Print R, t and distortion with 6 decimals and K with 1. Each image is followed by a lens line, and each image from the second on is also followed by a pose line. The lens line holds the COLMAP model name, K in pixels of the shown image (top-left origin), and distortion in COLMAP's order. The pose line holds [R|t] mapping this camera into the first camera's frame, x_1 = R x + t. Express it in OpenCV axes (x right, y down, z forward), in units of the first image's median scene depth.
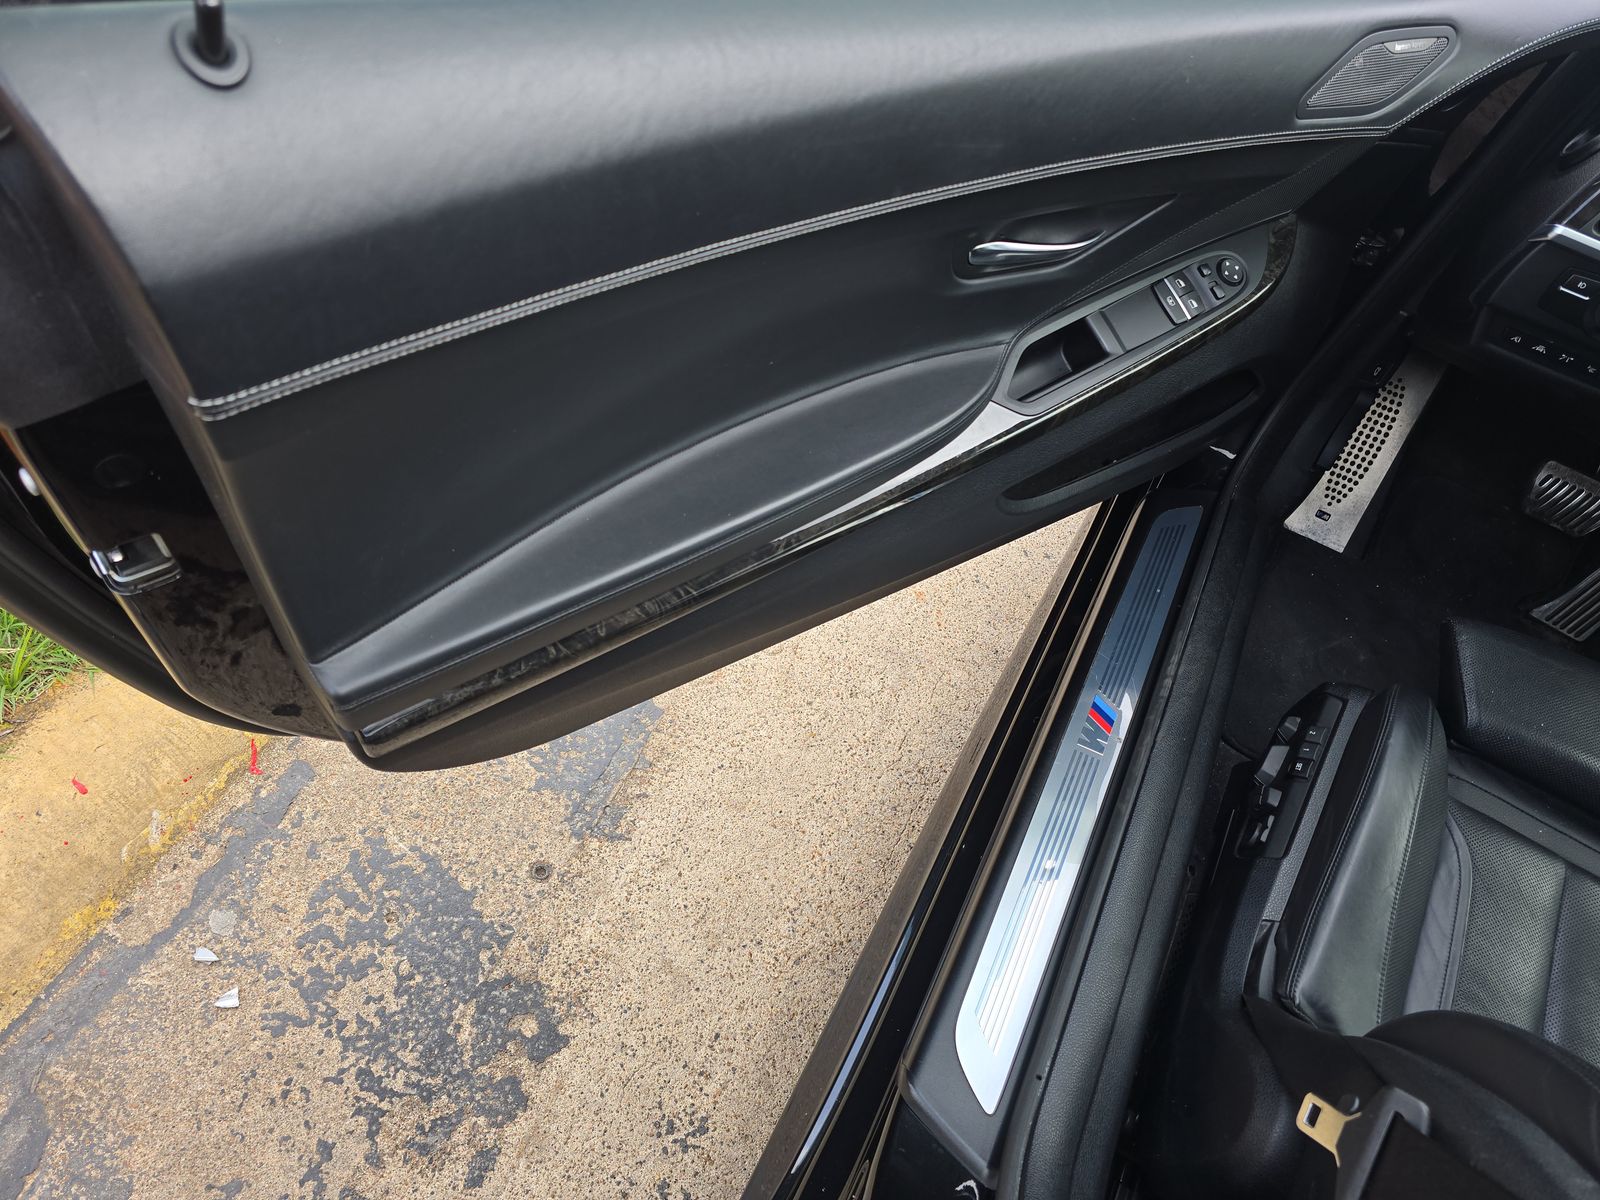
lens RADIAL K [[1066.5, 0, 800.0], [0, 1066.5, 600.0], [0, 0, 1]] dist [-0.002870, -0.001392]
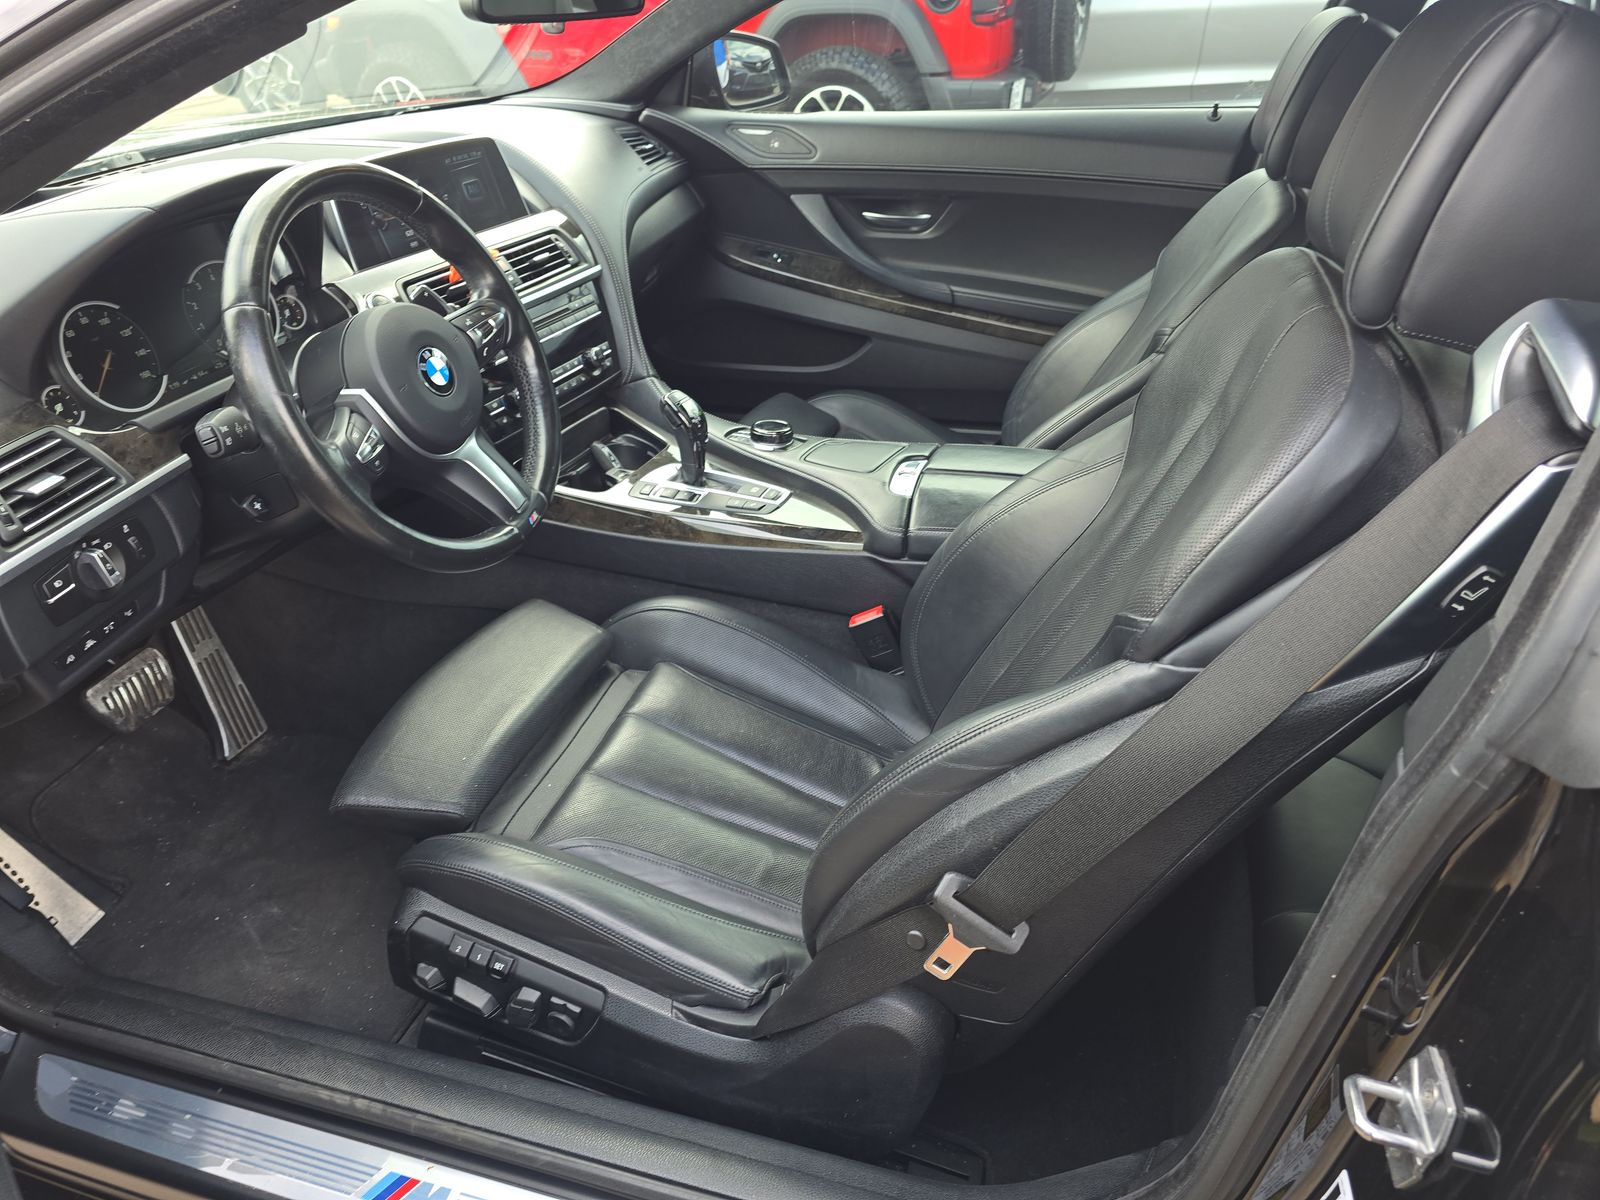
lens RADIAL K [[1066.5, 0, 800.0], [0, 1066.5, 600.0], [0, 0, 1]] dist [-0.002870, -0.001392]
pose [[-0.175934, -0.679878, 0.711908, -0.043523], [0.767429, 0.358199, 0.531738, -0.268828], [-0.616522, 0.639890, 0.458739, 0.174138]]
